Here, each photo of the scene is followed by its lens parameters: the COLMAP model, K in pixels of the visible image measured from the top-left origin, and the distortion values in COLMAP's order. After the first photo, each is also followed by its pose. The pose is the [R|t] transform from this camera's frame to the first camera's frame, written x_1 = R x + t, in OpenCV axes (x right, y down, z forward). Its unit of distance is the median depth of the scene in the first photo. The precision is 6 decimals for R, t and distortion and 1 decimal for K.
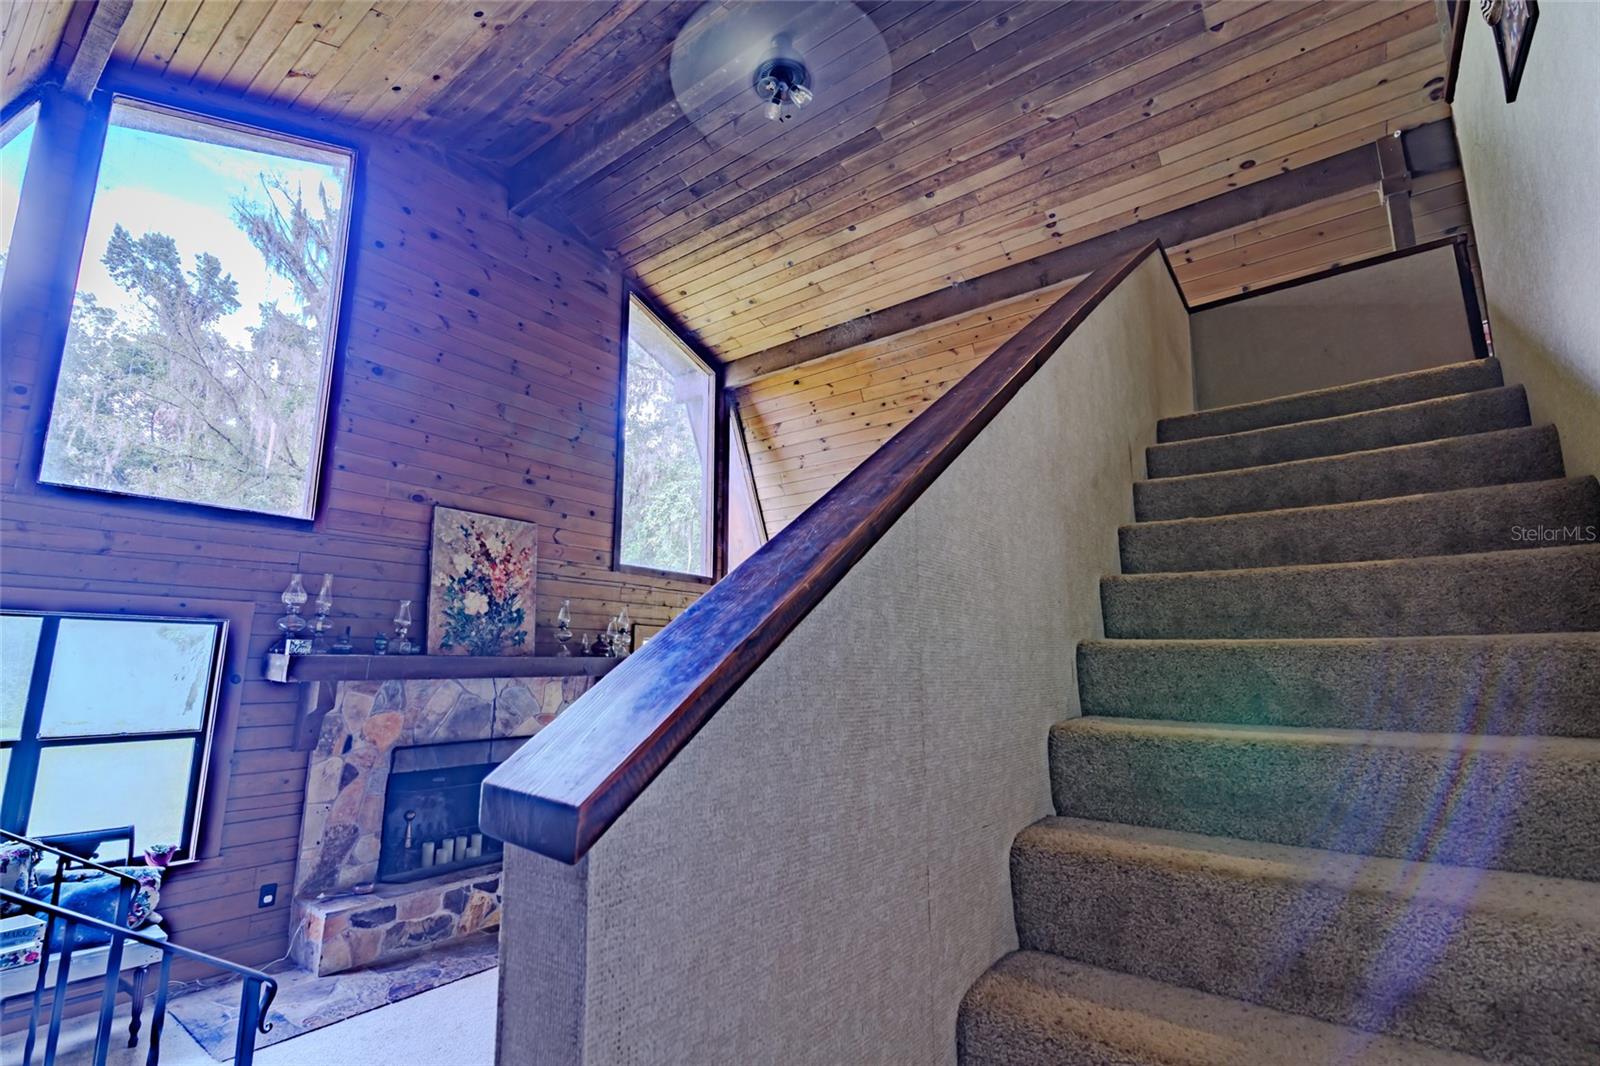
lens RADIAL K [[725.1, 0, 799.1], [0, 725.1, 537.7], [0, 0, 1]] dist [0.000774, -0.000889]
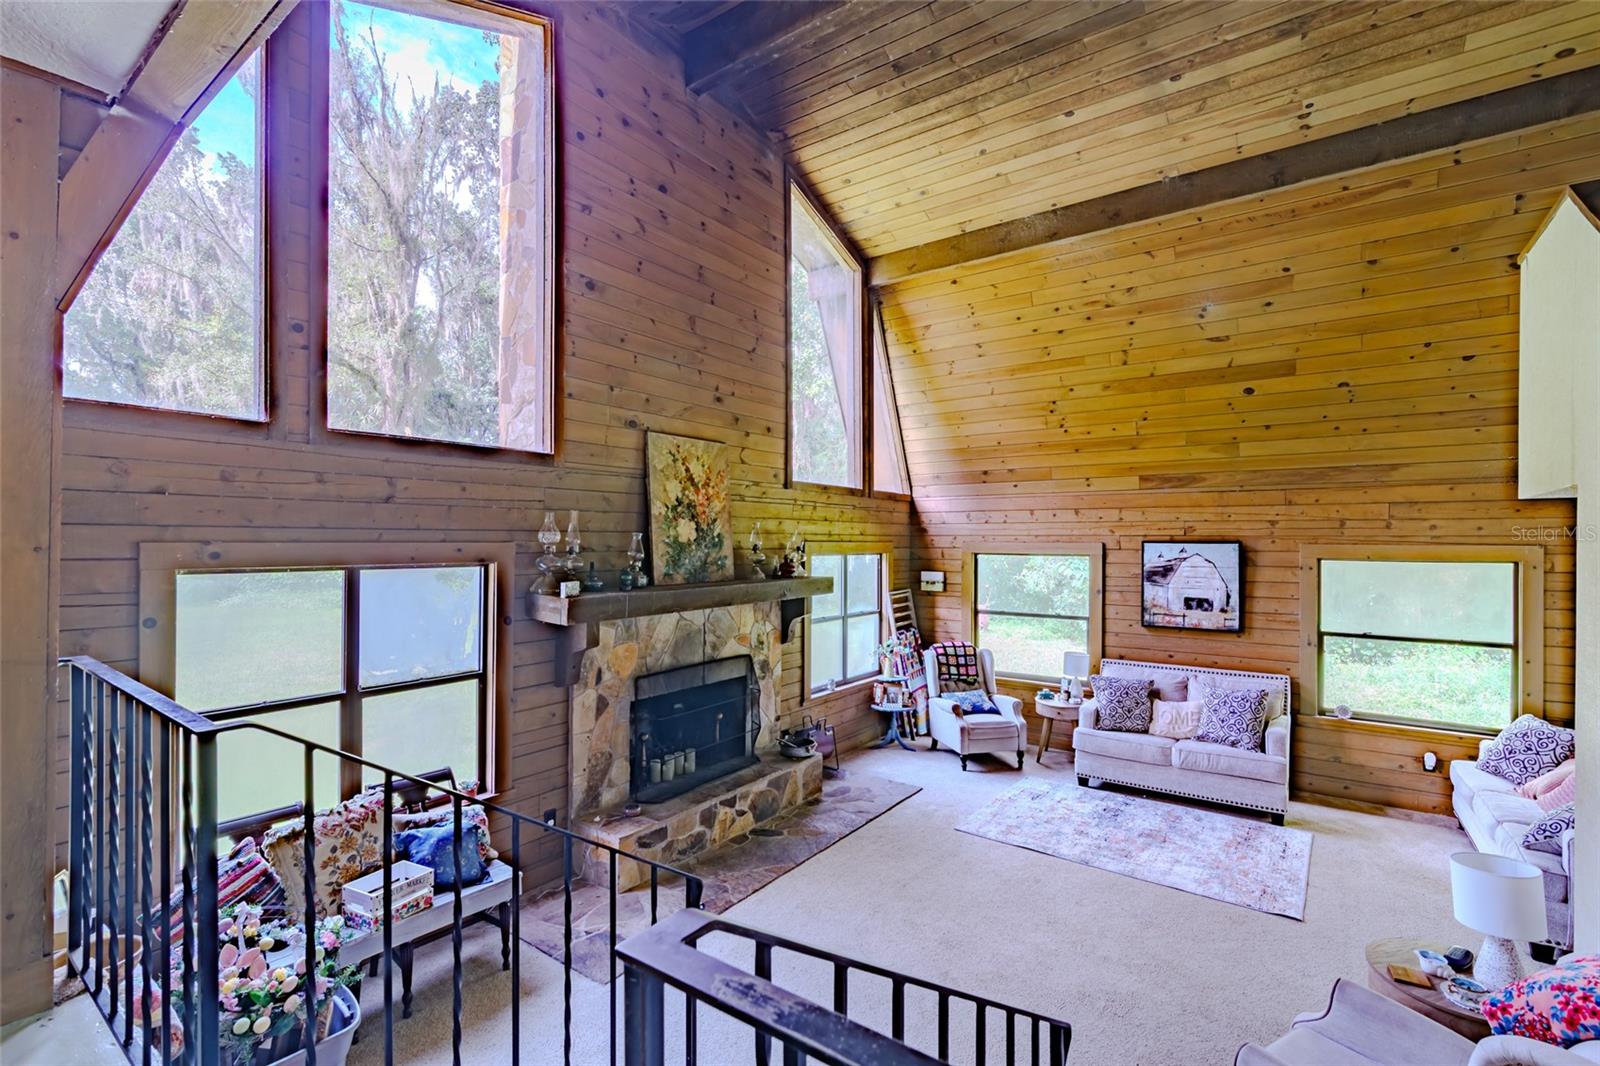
lens RADIAL K [[725.0, 0, 797.7], [0, 725.0, 539.3], [0, 0, 1]] dist [-0.000375, -0.000521]
pose [[0.999843, 0.000531, 0.017714, -0.309401], [-0.003636, 0.984427, 0.175756, -0.069989], [-0.017345, -0.175793, 0.984274, 0.029237]]
